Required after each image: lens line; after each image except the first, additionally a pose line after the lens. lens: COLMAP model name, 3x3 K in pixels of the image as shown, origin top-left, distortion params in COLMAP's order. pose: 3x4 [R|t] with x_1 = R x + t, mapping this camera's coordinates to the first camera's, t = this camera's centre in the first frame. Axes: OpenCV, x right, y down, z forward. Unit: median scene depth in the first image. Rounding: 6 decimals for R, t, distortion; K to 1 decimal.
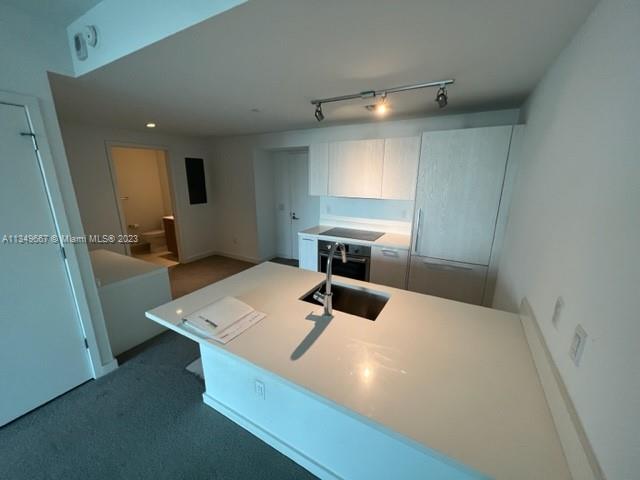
lens RADIAL K [[255.7, 0, 319.7], [0, 255.7, 241.7], [0, 0, 1]] dist [-0.001519, 0.000532]
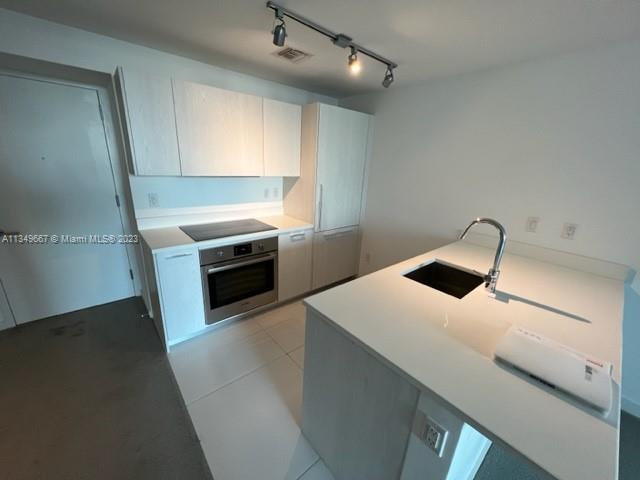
lens RADIAL K [[255.7, 0, 319.7], [0, 255.7, 241.7], [0, 0, 1]] dist [-0.001519, 0.000532]
pose [[0.322537, -0.268172, 0.907774, -0.508956], [0.183235, 0.958576, 0.218076, -0.119554], [-0.928652, 0.095998, 0.358315, 0.601348]]
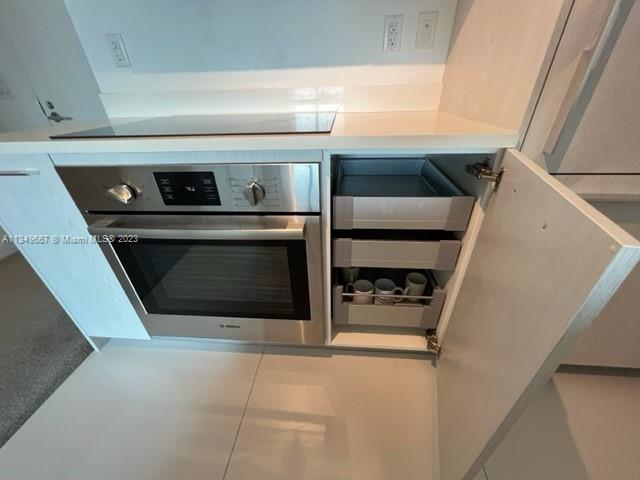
lens RADIAL K [[256.1, 0, 320.0], [0, 256.1, 240.0], [0, 0, 1]] dist [-0.000155, 0.000010]
pose [[0.903994, -0.241730, 0.352649, 0.111303], [0.132268, 0.942480, 0.306981, 0.013749], [-0.406571, -0.230865, 0.883969, 0.817769]]
